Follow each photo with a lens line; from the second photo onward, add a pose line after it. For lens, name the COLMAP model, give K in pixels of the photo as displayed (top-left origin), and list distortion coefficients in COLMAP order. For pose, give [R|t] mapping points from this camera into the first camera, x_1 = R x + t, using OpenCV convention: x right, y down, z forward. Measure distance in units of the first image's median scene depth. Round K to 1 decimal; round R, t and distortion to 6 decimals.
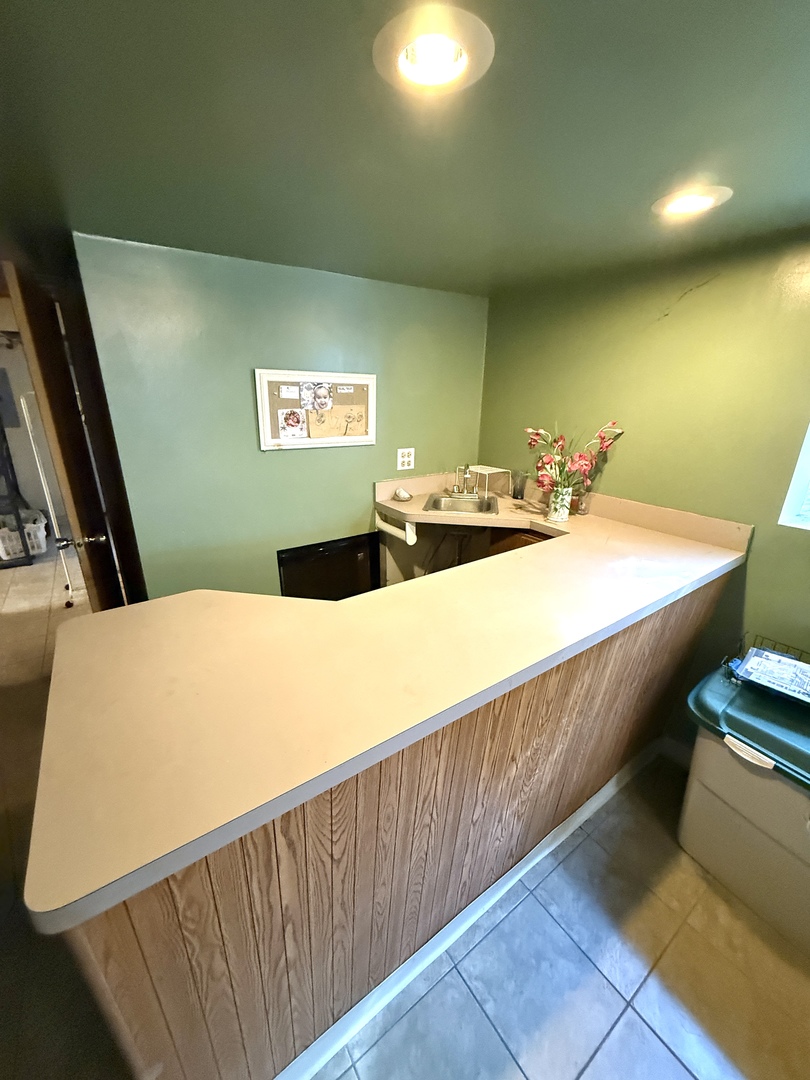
lens RADIAL K [[429.7, 0, 410.3], [0, 429.7, 530.2], [0, 0, 1]] dist [-0.002169, -0.000081]
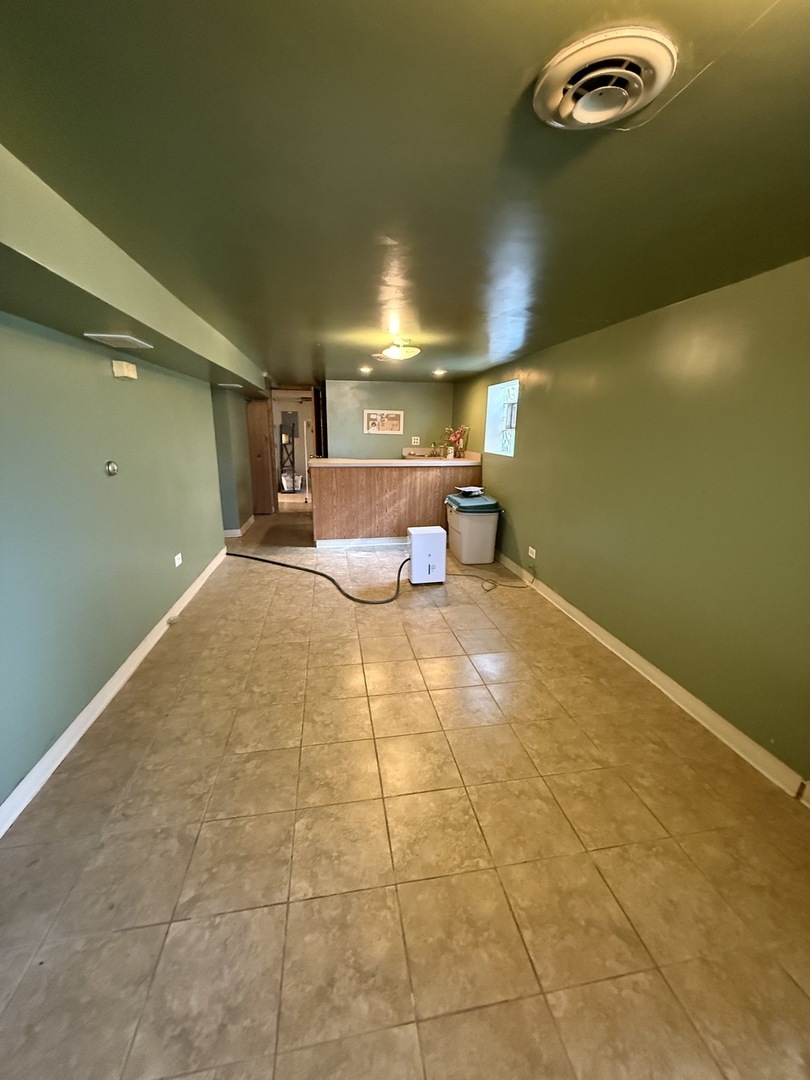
lens RADIAL K [[429.7, 0, 404.1], [0, 429.7, 544.8], [0, 0, 1]] dist [-0.002169, -0.000081]
pose [[0.899817, 0.114895, -0.420866, 1.383268], [-0.139154, 0.989895, -0.027274, 0.690231], [0.413479, 0.083107, 0.906713, -1.759498]]
